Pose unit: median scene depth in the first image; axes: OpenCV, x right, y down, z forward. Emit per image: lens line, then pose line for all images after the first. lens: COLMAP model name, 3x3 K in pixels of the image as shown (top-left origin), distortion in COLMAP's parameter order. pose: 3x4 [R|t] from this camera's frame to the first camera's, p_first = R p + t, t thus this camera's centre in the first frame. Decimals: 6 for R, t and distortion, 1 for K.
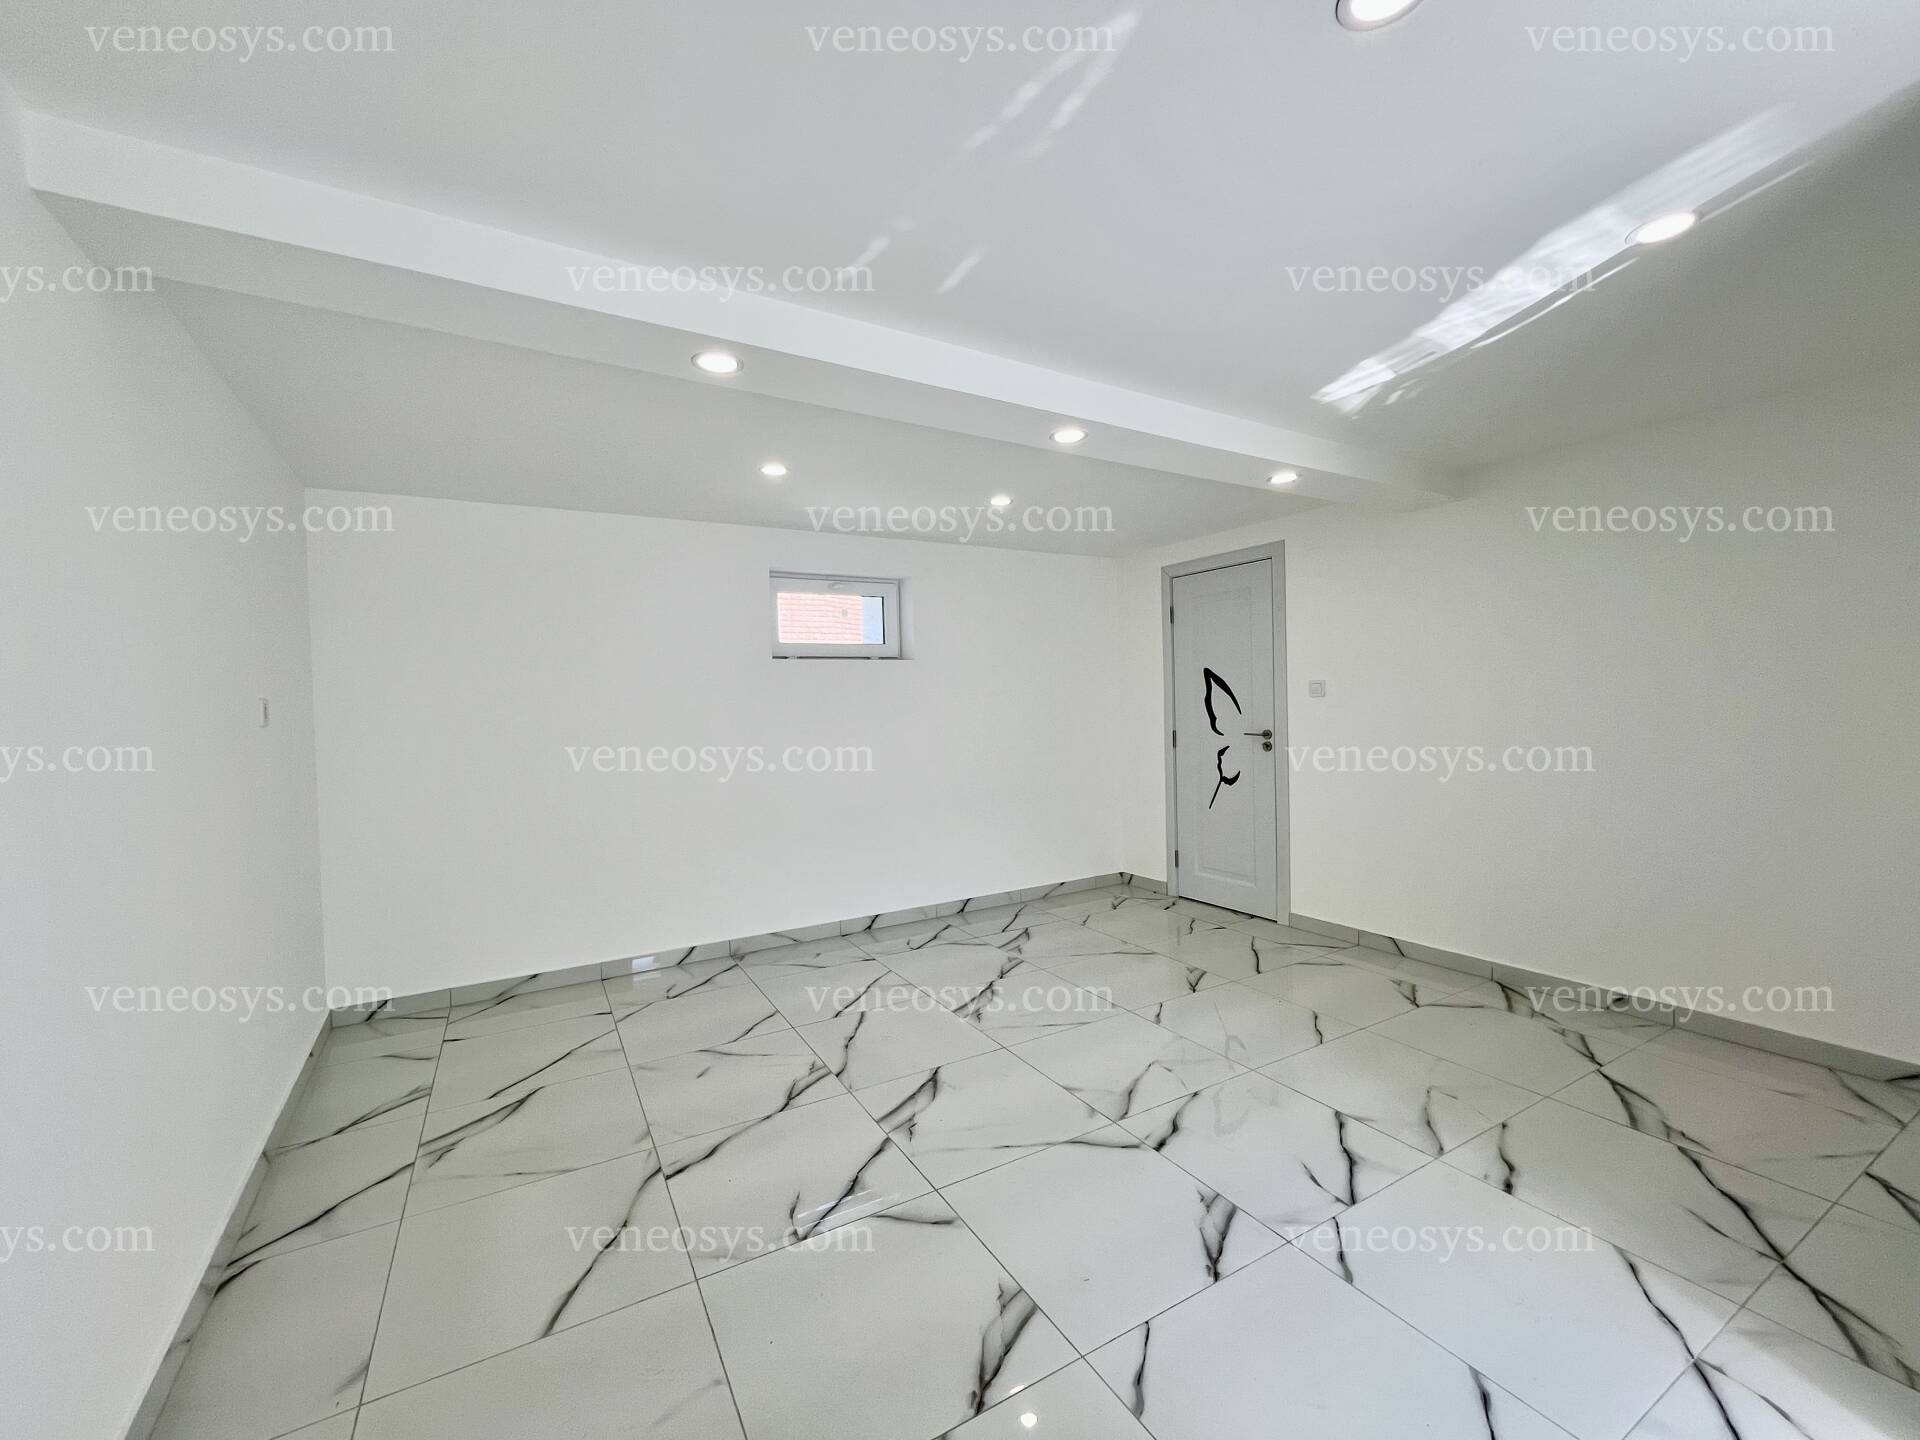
lens RADIAL K [[775.7, 0, 961.6], [0, 775.7, 723.0], [0, 0, 1]] dist [-0.002160, 0.000482]
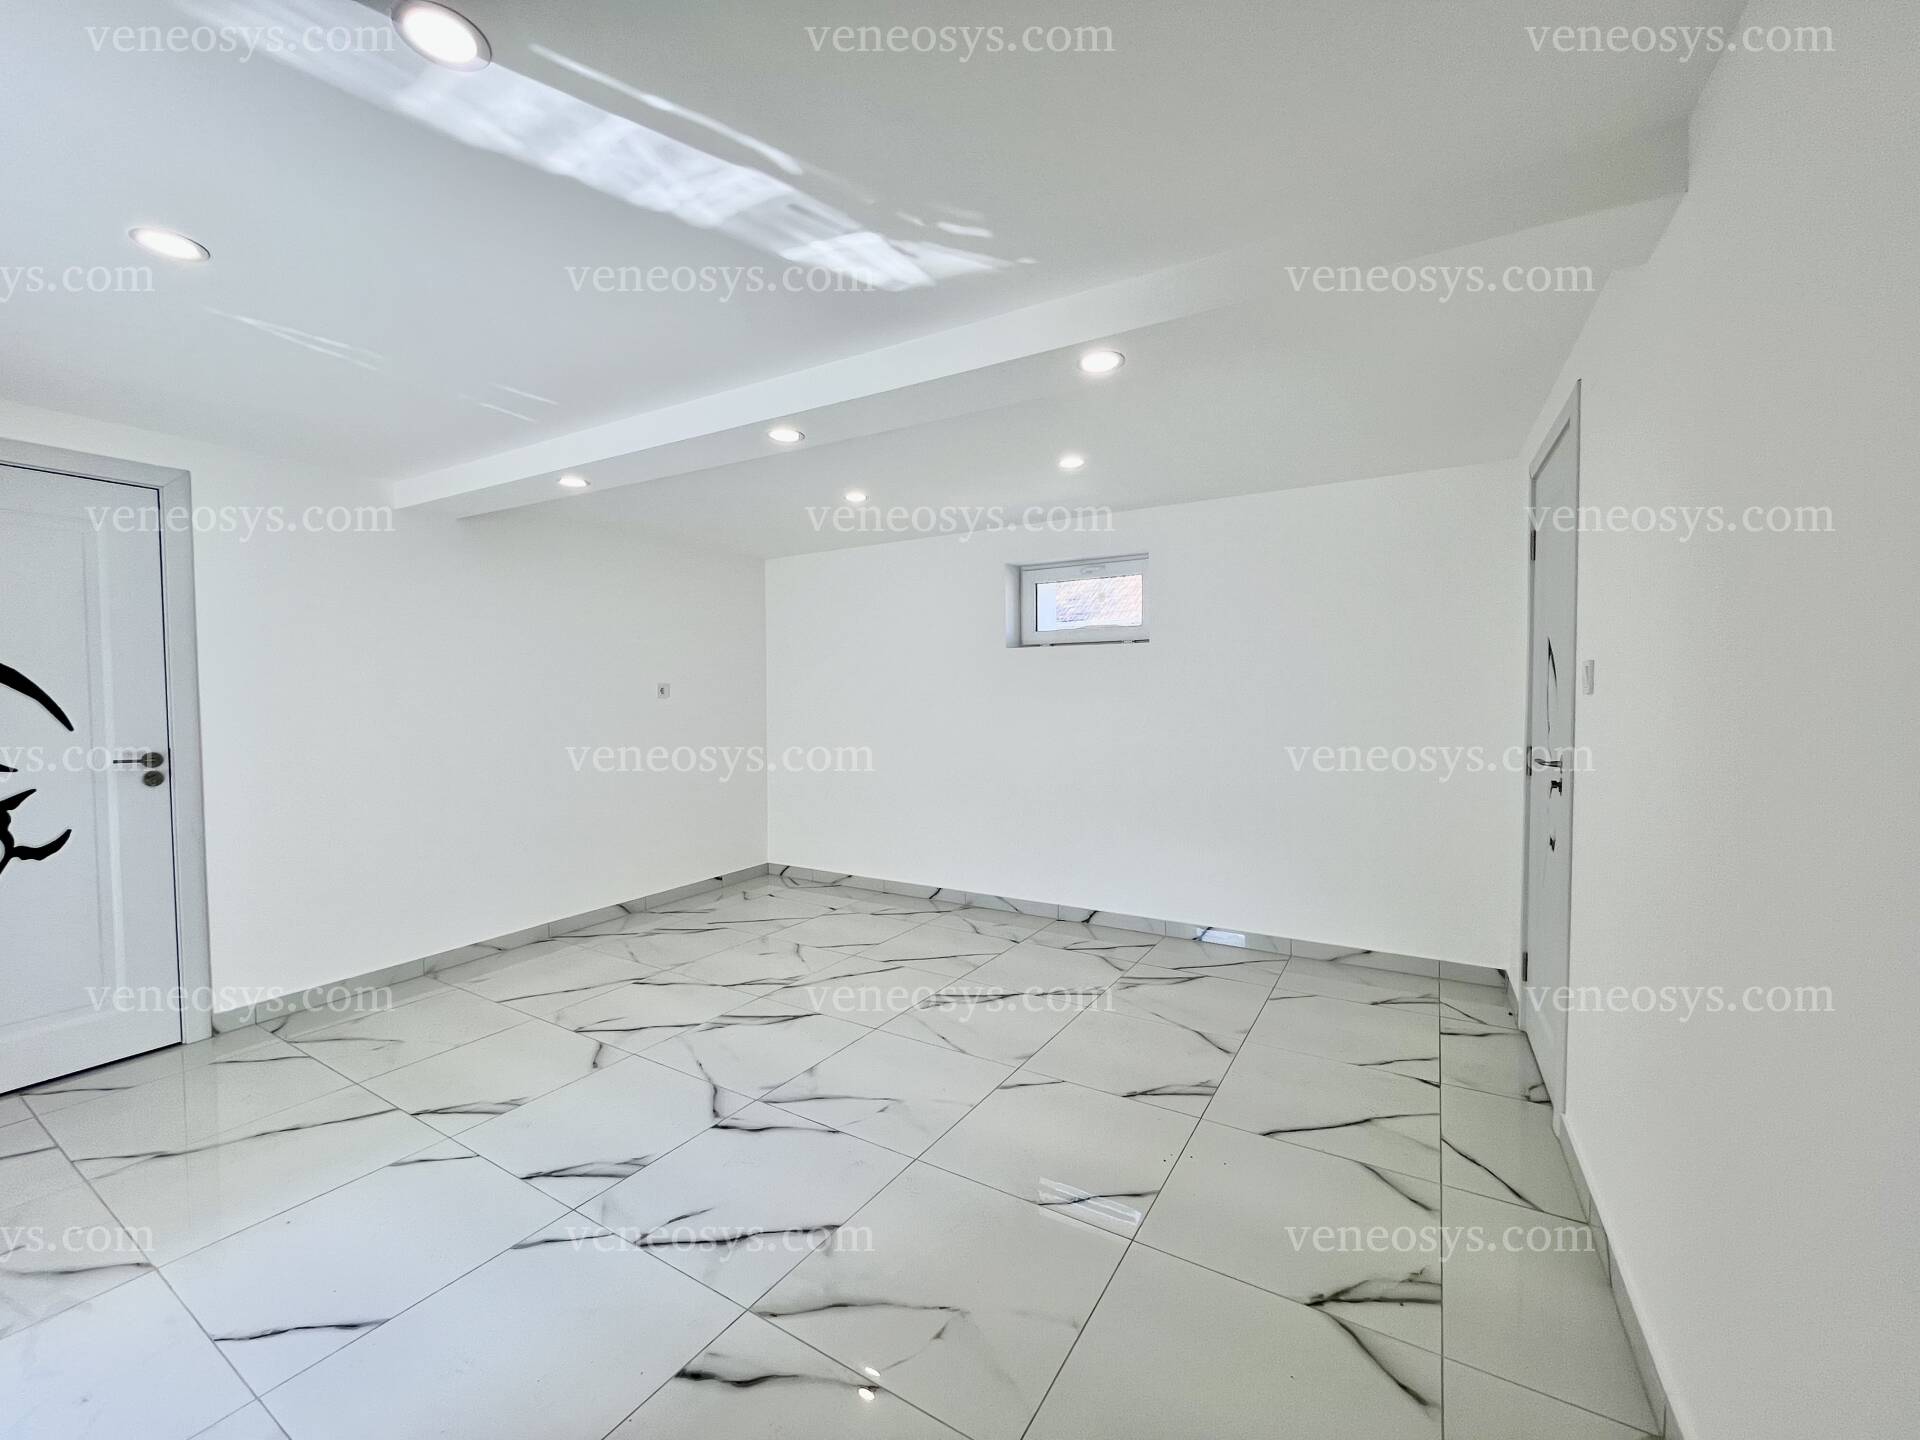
lens RADIAL K [[775.7, 0, 955.4], [0, 775.7, 718.4], [0, 0, 1]] dist [-0.002160, 0.000482]
pose [[0.479303, 0.049025, -0.876279, 0.878764], [-0.029792, 0.998772, 0.039583, -0.031929], [0.877144, 0.007134, 0.480175, 0.531305]]
